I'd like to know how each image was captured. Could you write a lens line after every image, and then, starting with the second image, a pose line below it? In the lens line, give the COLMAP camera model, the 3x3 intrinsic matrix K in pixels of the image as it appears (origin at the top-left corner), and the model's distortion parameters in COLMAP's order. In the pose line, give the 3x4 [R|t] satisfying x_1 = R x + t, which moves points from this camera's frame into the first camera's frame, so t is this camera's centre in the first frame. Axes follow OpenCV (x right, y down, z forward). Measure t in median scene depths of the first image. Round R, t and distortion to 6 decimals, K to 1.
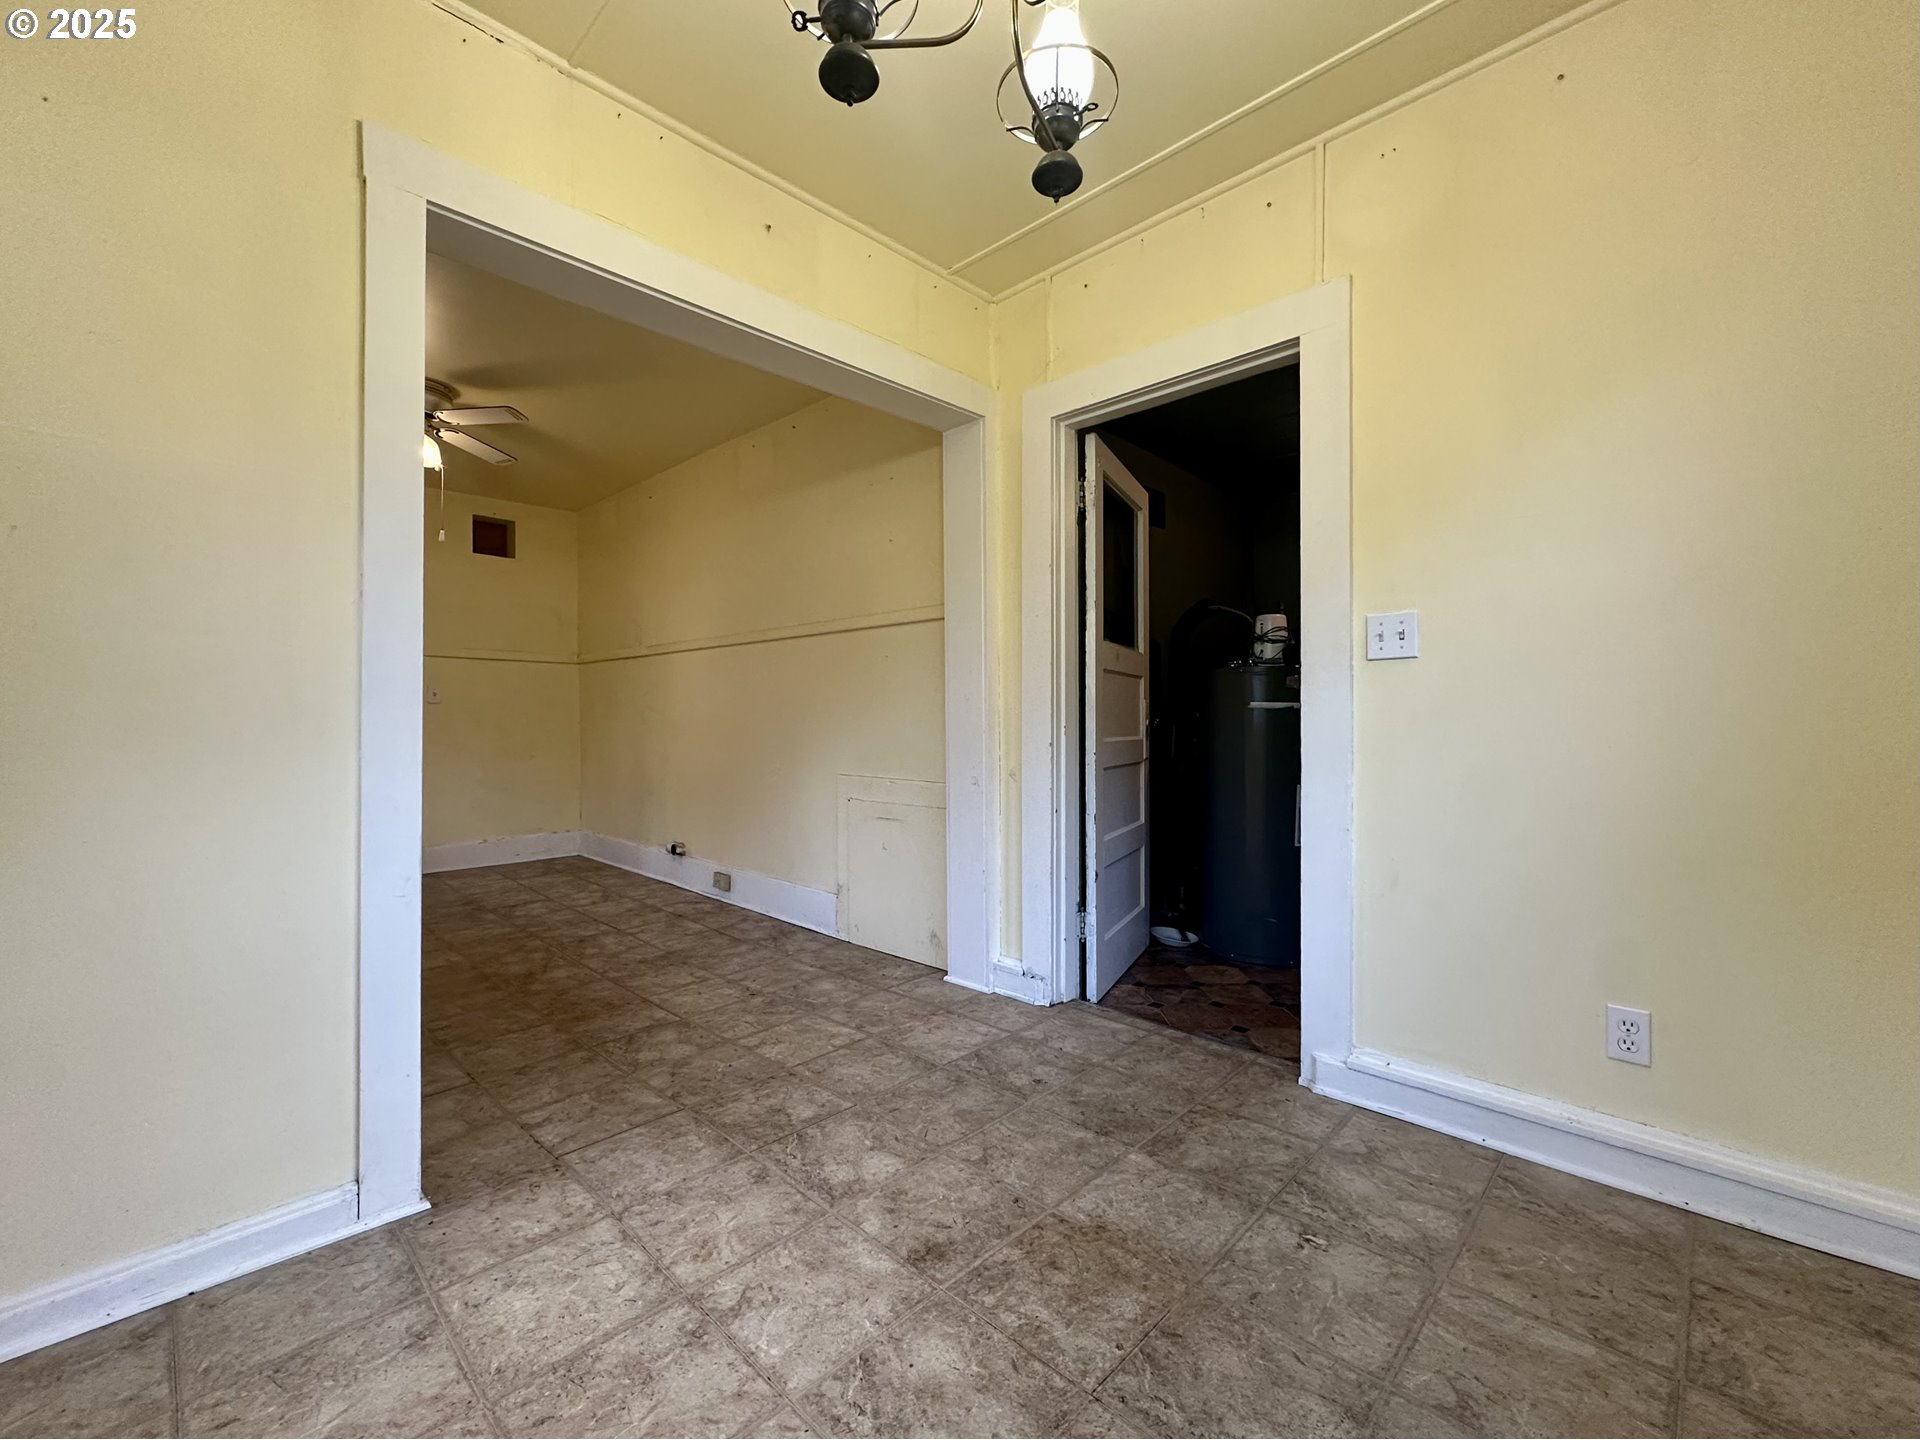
lens RADIAL K [[785.9, 0, 960.0], [0, 785.9, 720.0], [0, 0, 1]] dist [0.000564, 0.000012]
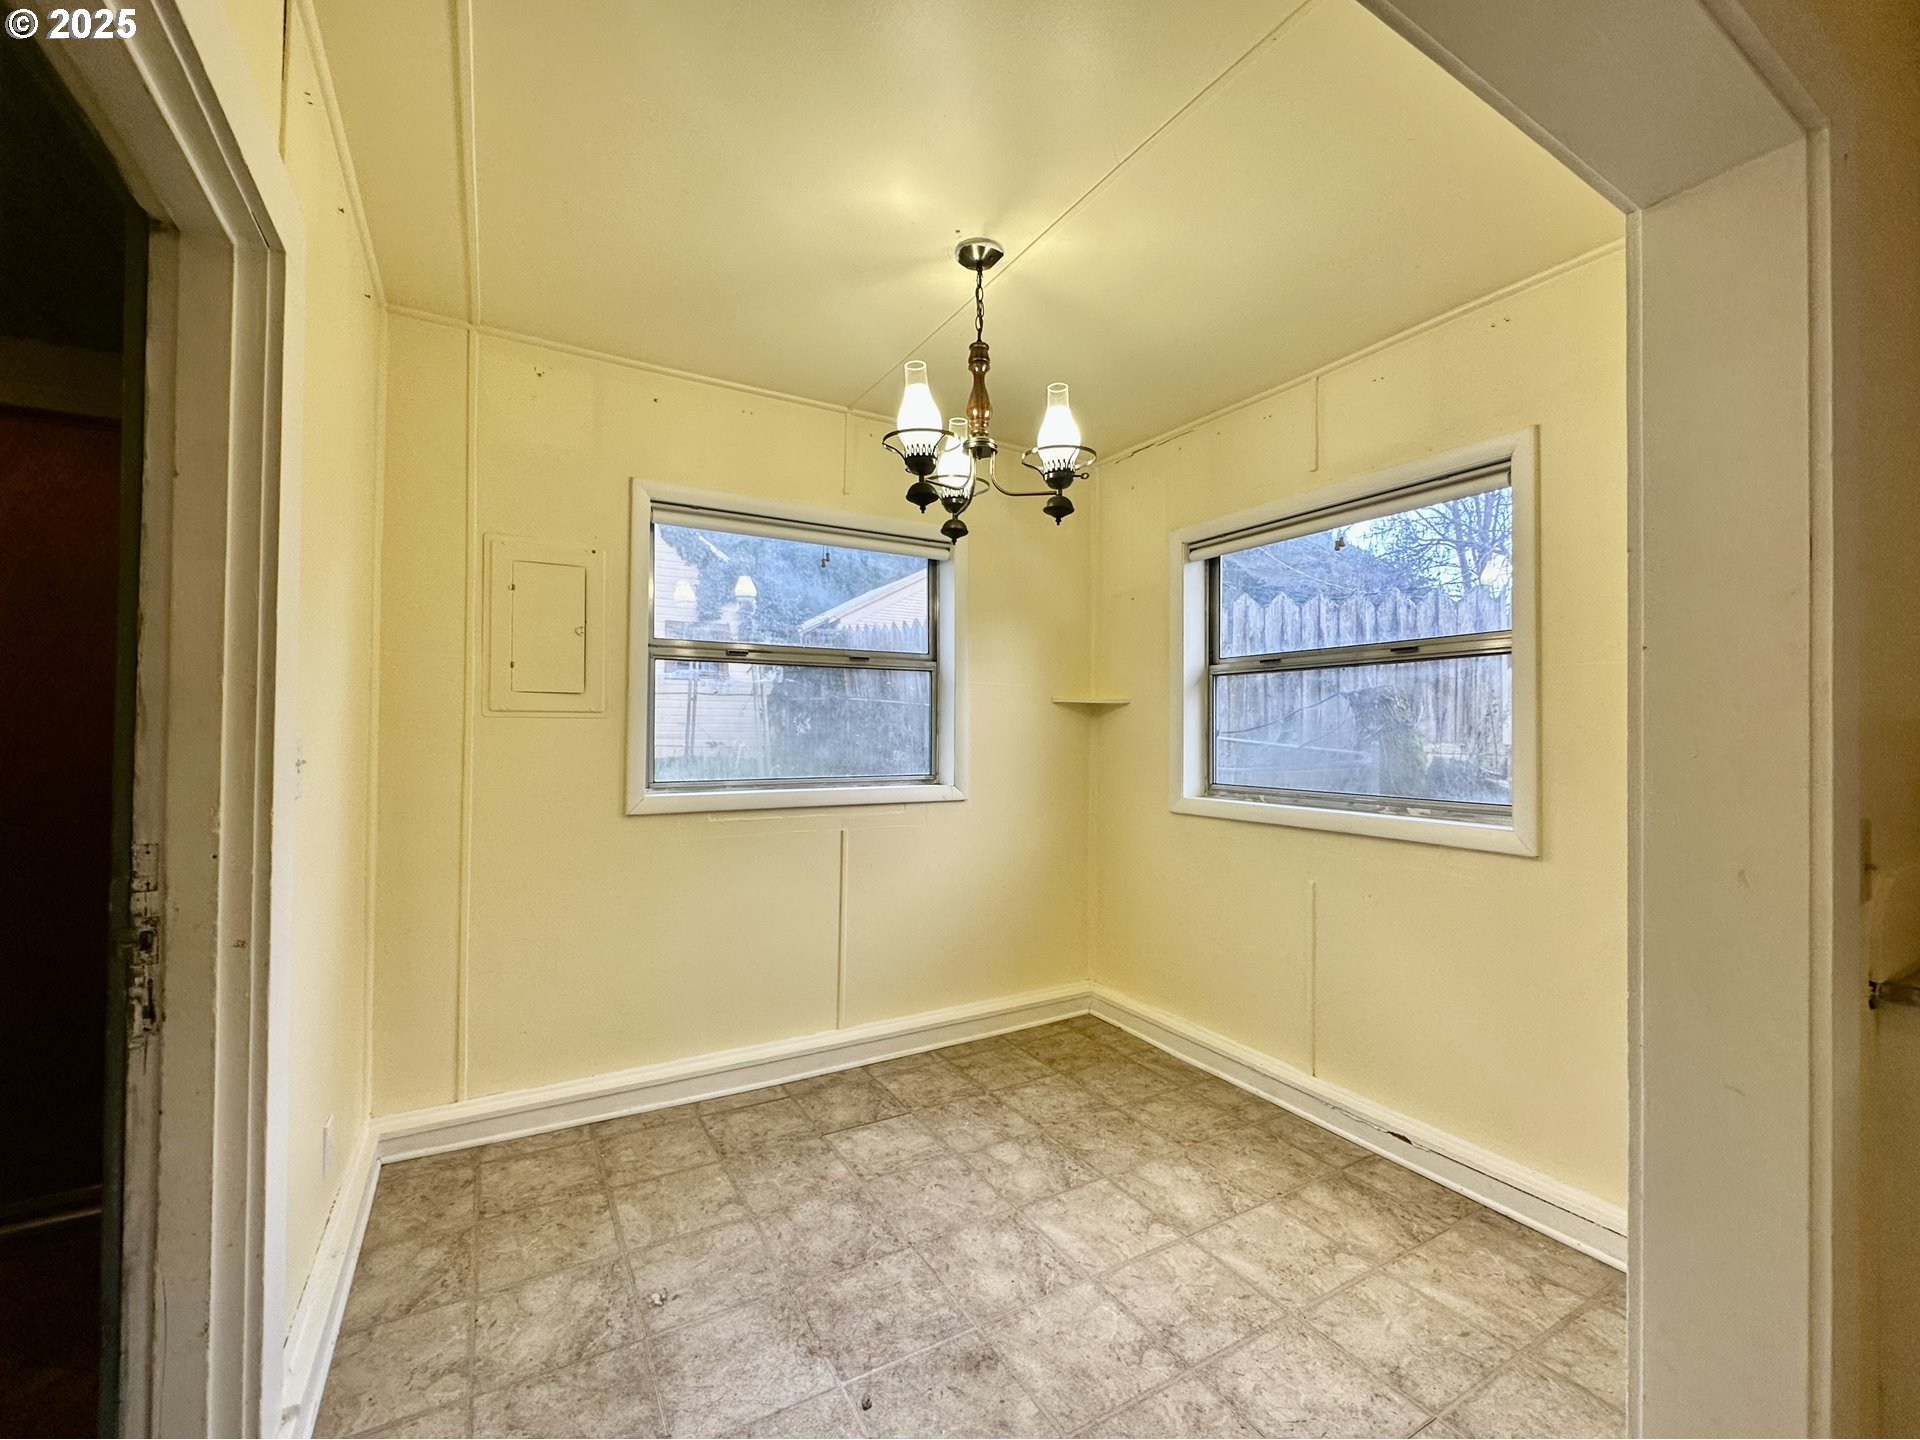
lens RADIAL K [[785.9, 0, 960.0], [0, 785.9, 720.0], [0, 0, 1]] dist [0.000564, 0.000012]
pose [[-0.960646, -0.000539, 0.277774, -0.317967], [-0.004484, 0.999898, -0.013567, -0.196535], [-0.277738, -0.014279, -0.960551, 2.067927]]
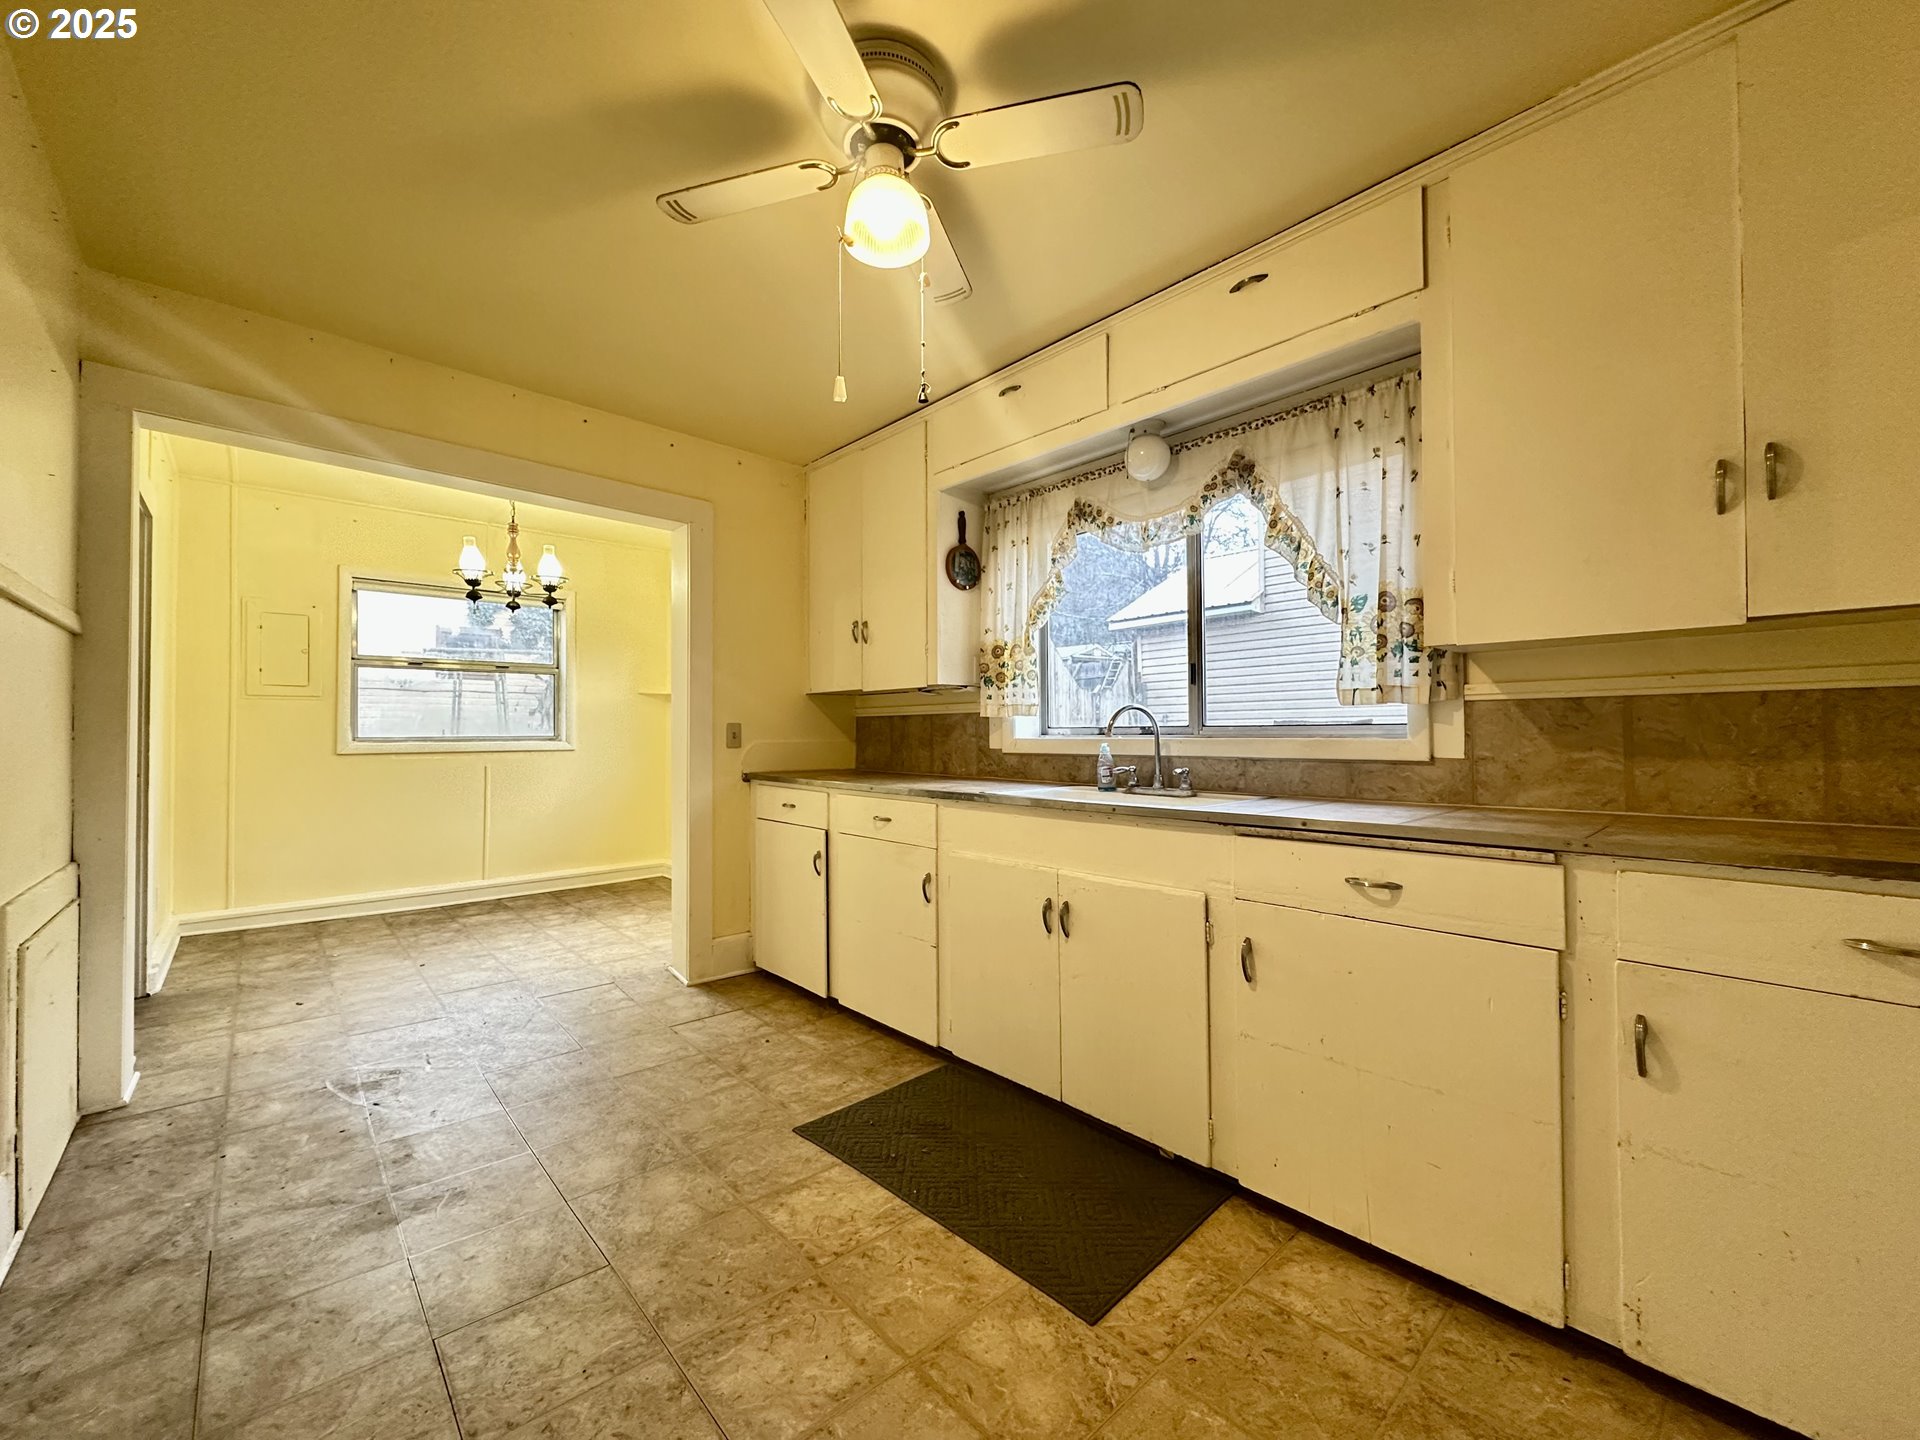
lens RADIAL K [[778.0, 0, 934.3], [0, 778.0, 719.3], [0, 0, 1]] dist [0.000781, 0.025950]
pose [[-0.995150, 0.003064, 0.098326, -1.843651], [0.001557, 0.999880, -0.015403, -0.085452], [-0.098362, -0.015175, -0.995035, 3.519673]]
